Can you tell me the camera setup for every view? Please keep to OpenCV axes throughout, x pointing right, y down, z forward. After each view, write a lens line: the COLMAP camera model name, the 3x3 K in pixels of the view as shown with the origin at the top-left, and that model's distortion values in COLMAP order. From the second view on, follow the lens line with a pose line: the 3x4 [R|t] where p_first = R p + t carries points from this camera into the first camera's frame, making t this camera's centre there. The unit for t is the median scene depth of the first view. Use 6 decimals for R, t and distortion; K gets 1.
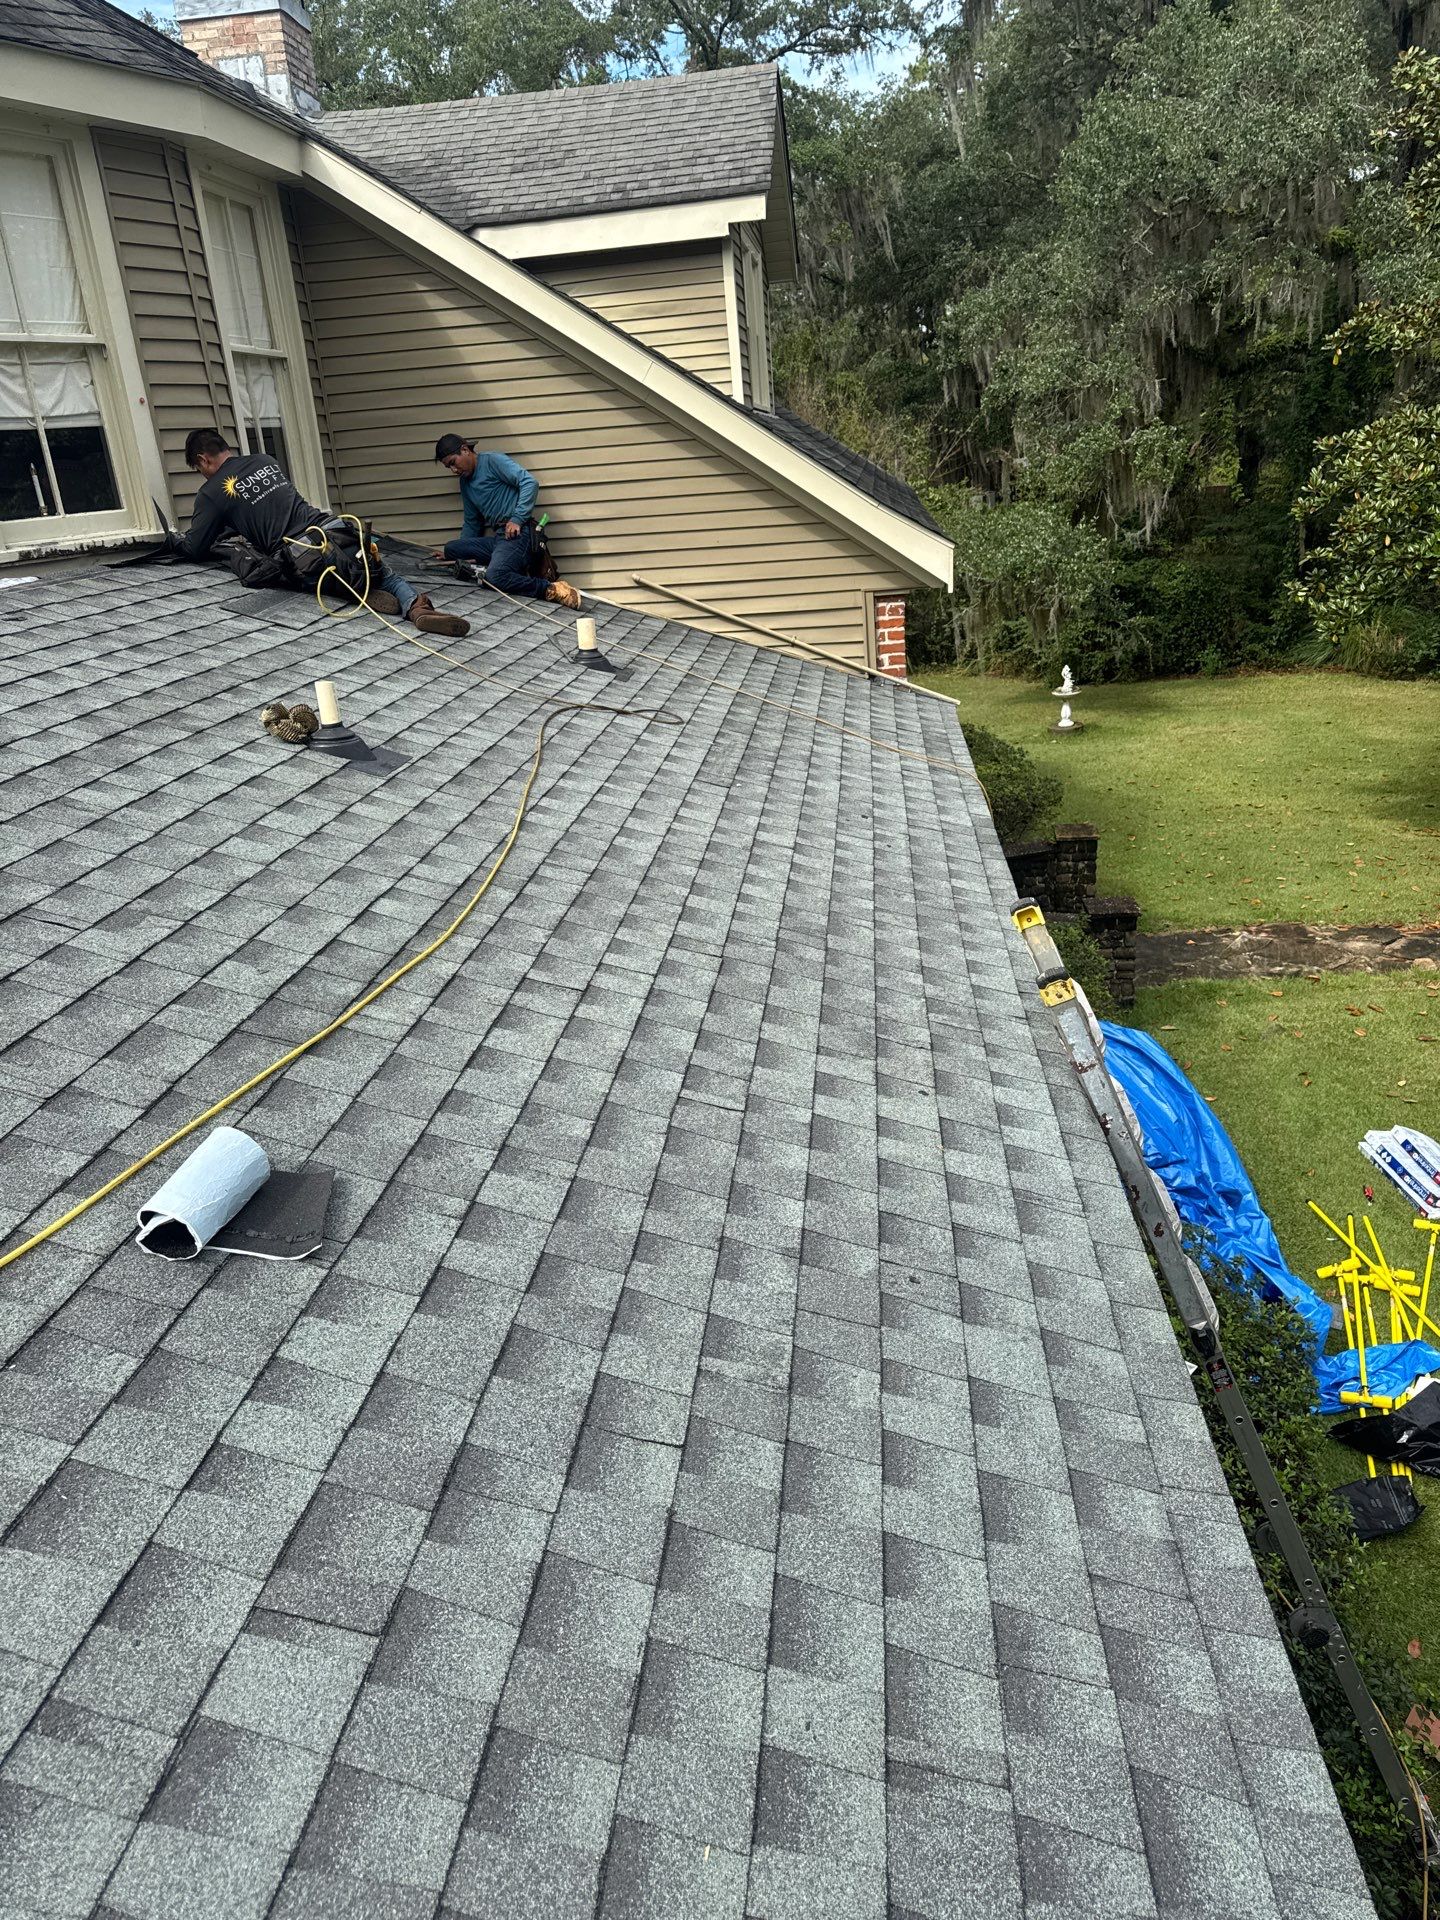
lens RADIAL K [[1486.0, 0, 718.8], [0, 1486.0, 967.1], [0, 0, 1]] dist [0.027210, -0.024762]
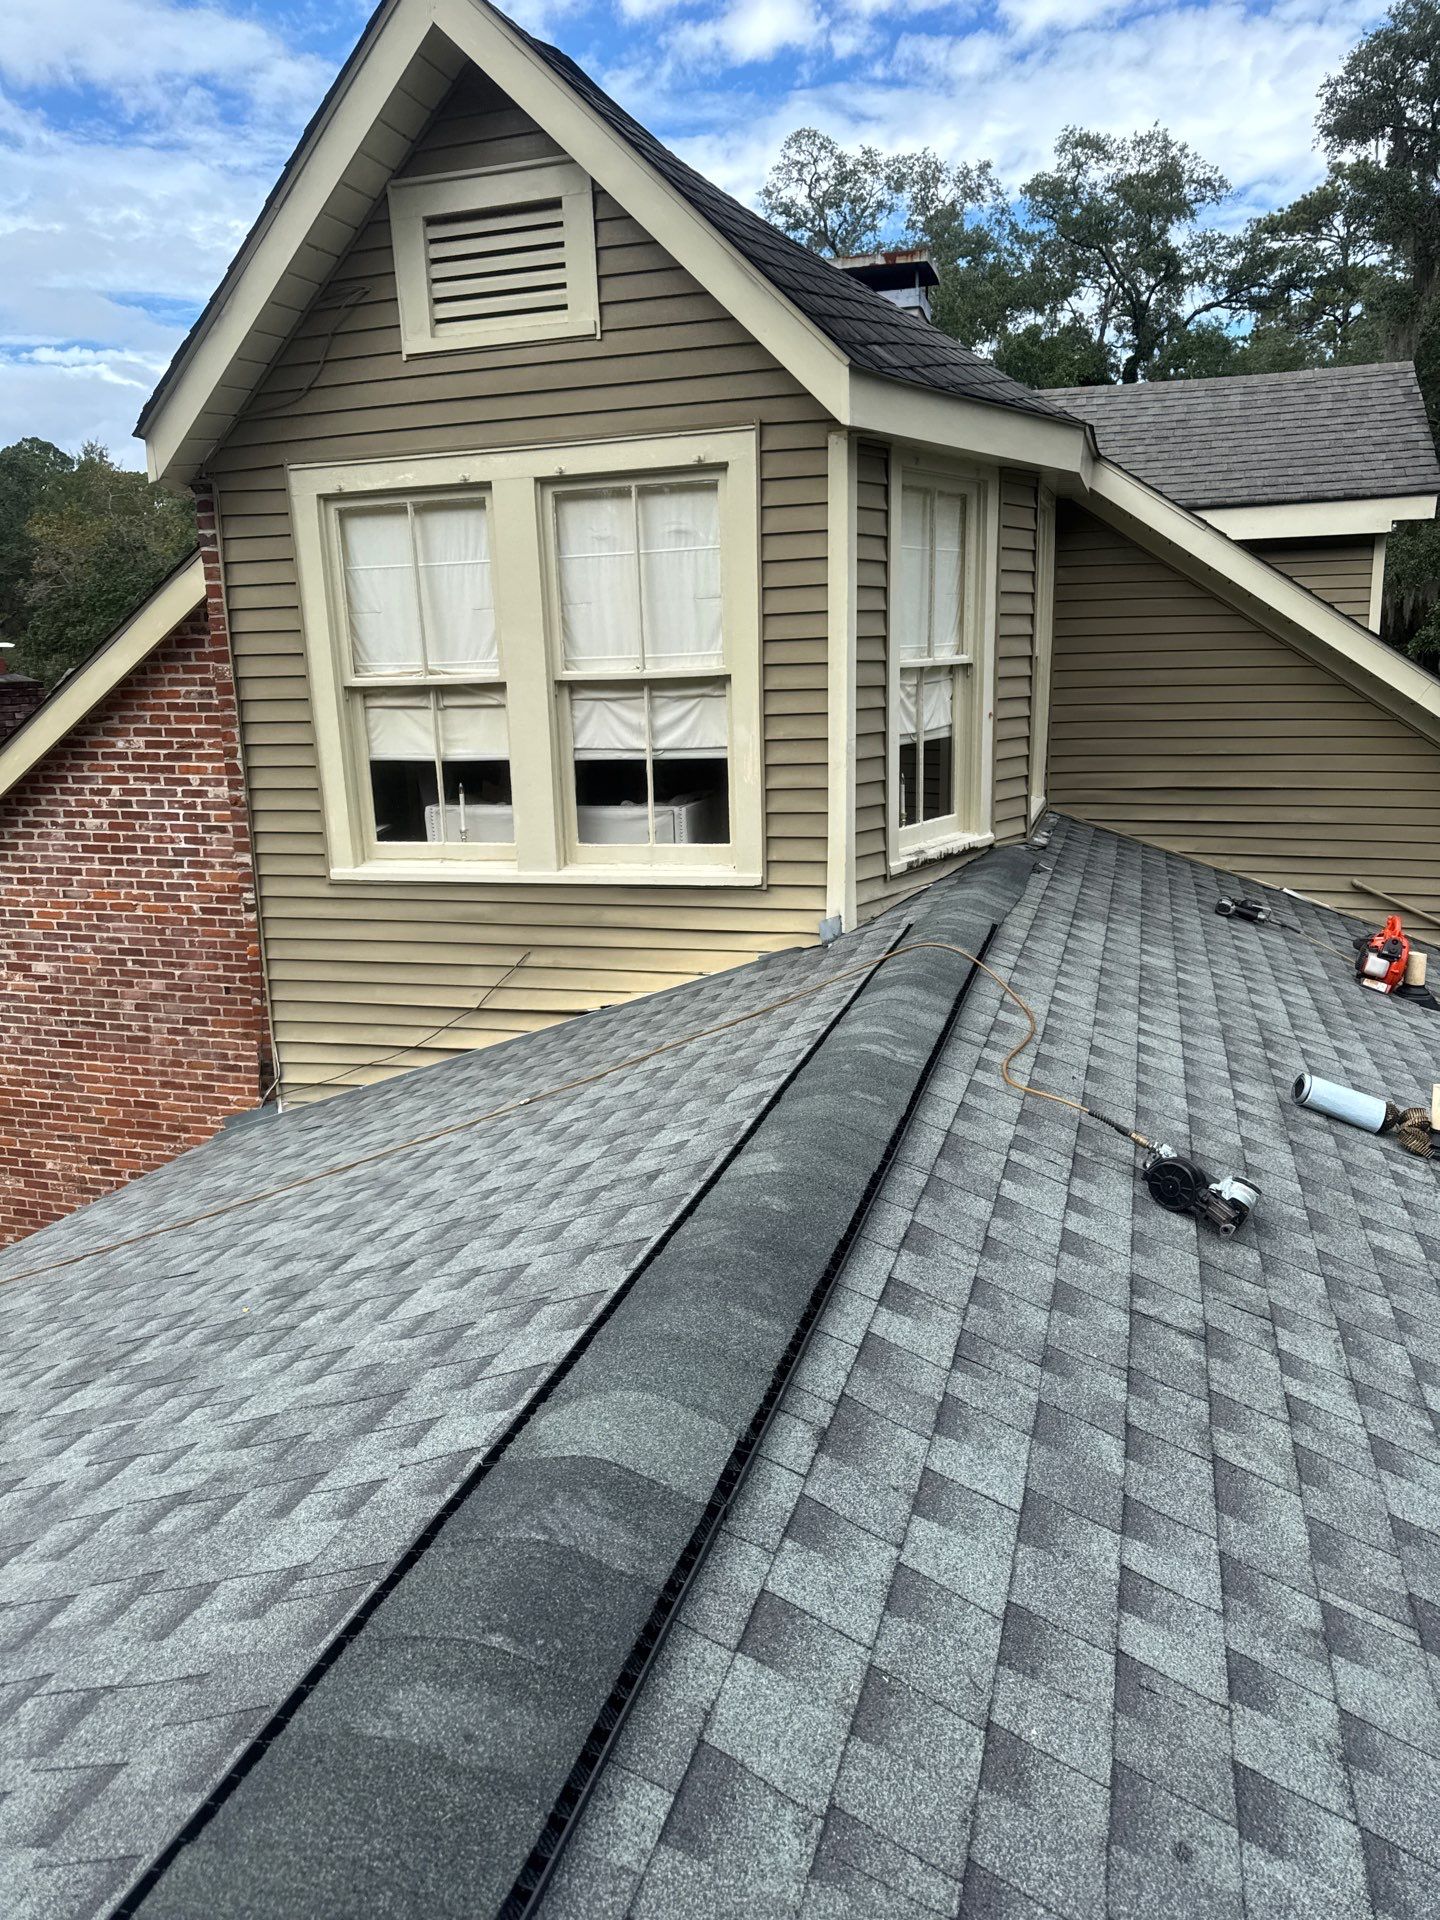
lens RADIAL K [[1486.0, 0, 724.1], [0, 1486.0, 961.6], [0, 0, 1]] dist [0.027210, -0.024762]
pose [[0.984105, 0.084088, -0.156415, -0.238193], [-0.102314, 0.988385, -0.112372, -0.046882], [0.145149, 0.126589, 0.981278, -0.005542]]
